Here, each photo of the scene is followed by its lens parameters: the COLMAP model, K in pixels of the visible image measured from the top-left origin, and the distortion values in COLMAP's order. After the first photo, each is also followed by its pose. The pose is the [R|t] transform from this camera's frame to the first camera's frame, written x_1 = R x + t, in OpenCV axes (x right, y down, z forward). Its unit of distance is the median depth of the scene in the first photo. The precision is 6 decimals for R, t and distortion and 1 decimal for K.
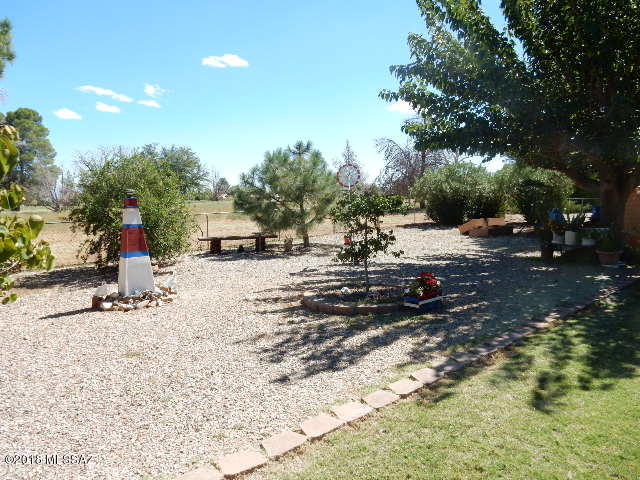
lens RADIAL K [[468.9, 0, 320.3], [0, 468.9, 237.5], [0, 0, 1]] dist [0.001034, -0.007133]
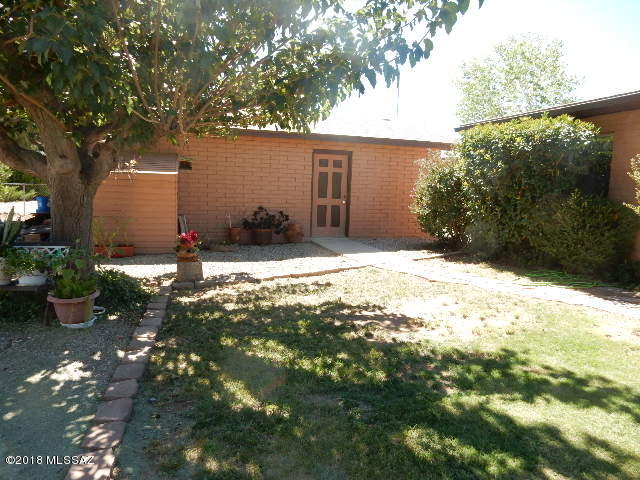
lens RADIAL K [[468.9, 0, 318.2], [0, 468.9, 235.9], [0, 0, 1]] dist [0.001034, -0.007133]
pose [[0.487921, -0.057922, 0.870964, 0.279600], [0.032459, 0.998310, 0.048207, -0.044289], [-0.872284, 0.004750, 0.488976, 0.474899]]
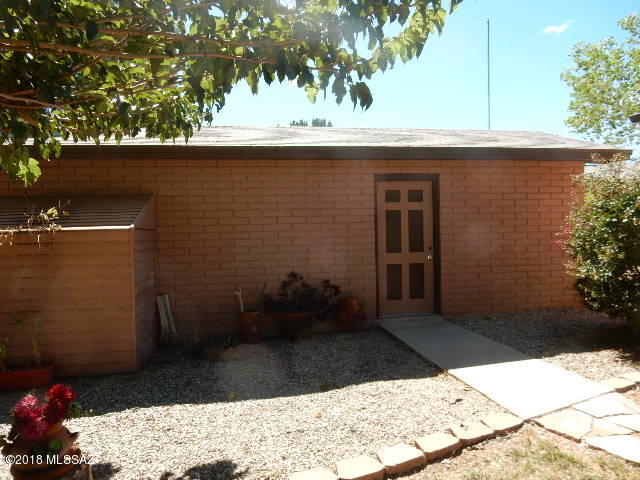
lens RADIAL K [[468.9, 0, 321.8], [0, 468.9, 238.8], [0, 0, 1]] dist [0.001034, -0.007133]
pose [[0.590307, -0.010806, 0.807107, 0.500014], [0.082060, 0.995533, -0.046689, -0.063700], [-0.802997, 0.093793, 0.588556, 0.604382]]
